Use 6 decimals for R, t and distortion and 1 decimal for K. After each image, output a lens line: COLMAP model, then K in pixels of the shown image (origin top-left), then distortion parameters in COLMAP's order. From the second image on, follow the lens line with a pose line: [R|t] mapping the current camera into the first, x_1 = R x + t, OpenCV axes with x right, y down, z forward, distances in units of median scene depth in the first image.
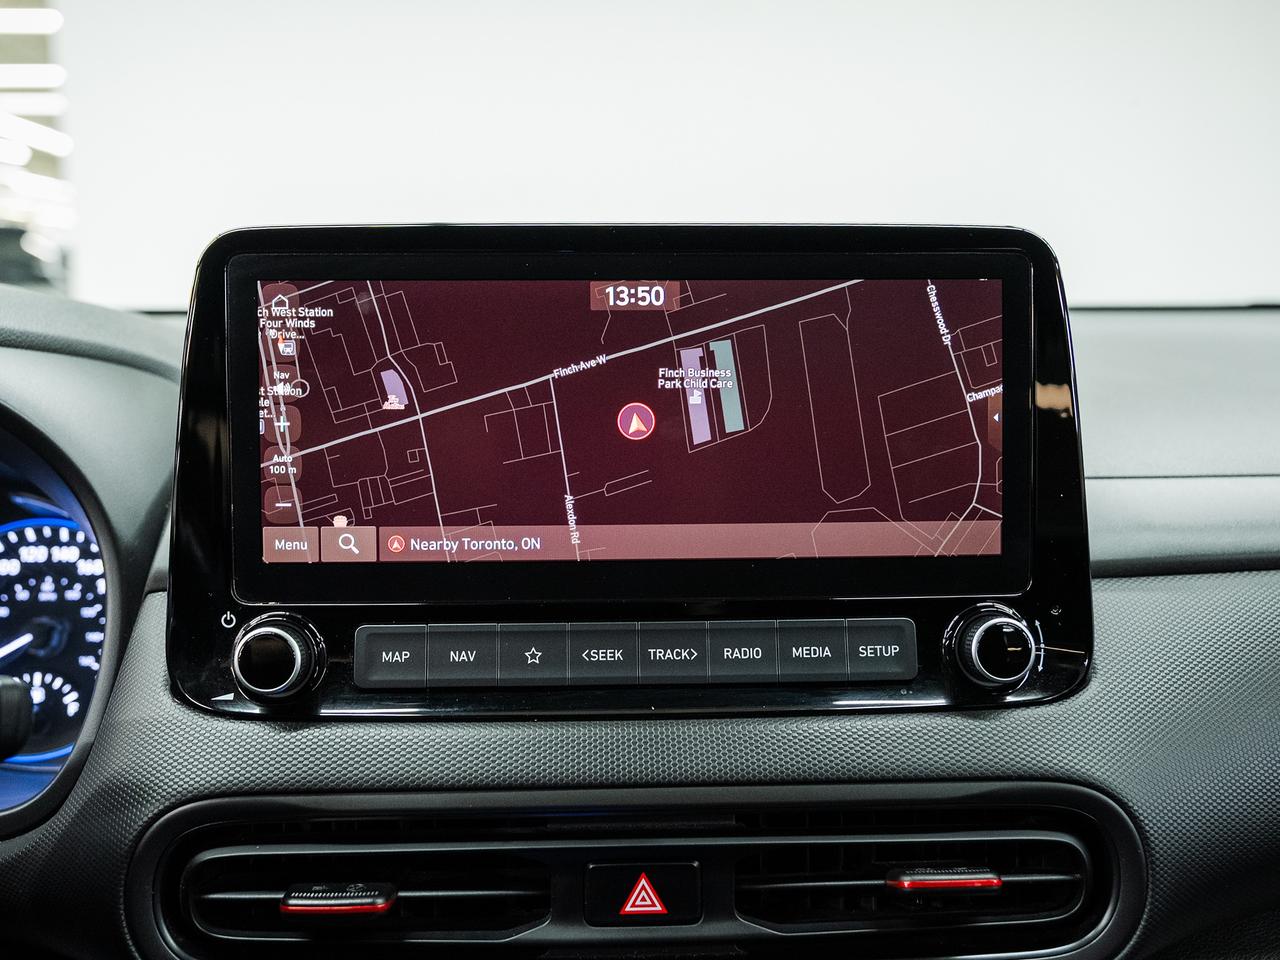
lens RADIAL K [[908.3, 0, 633.6], [0, 908.3, 483.0], [0, 0, 1]] dist [-0.000850, 0.001259]
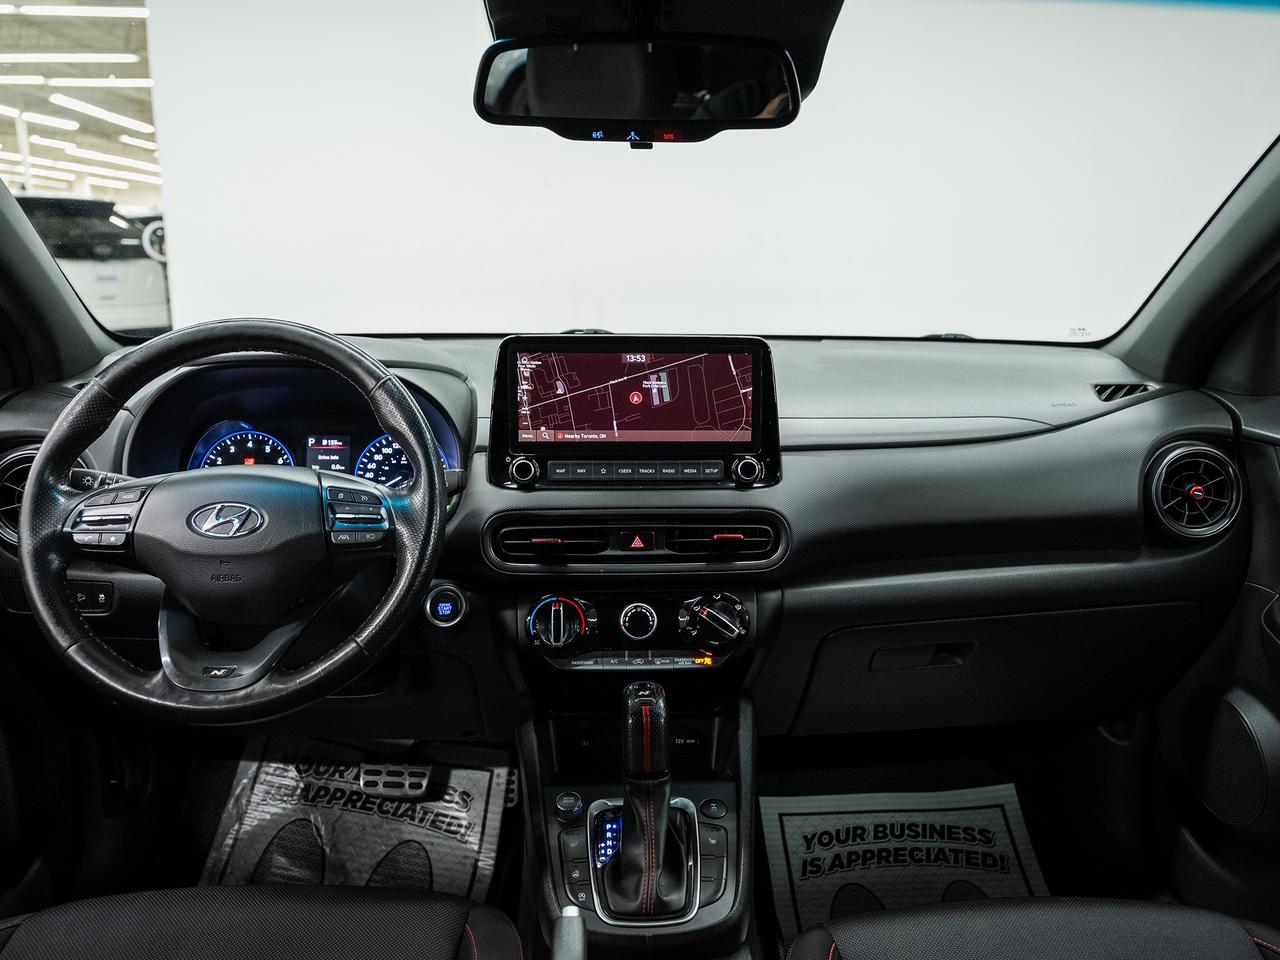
lens RADIAL K [[908.3, 0, 643.5], [0, 908.3, 478.1], [0, 0, 1]] dist [-0.000850, 0.001259]
pose [[0.999640, 0.006251, 0.026105, -0.052324], [-0.007388, 0.999019, 0.043667, 0.073863], [-0.025807, -0.043844, 0.998705, -2.191532]]
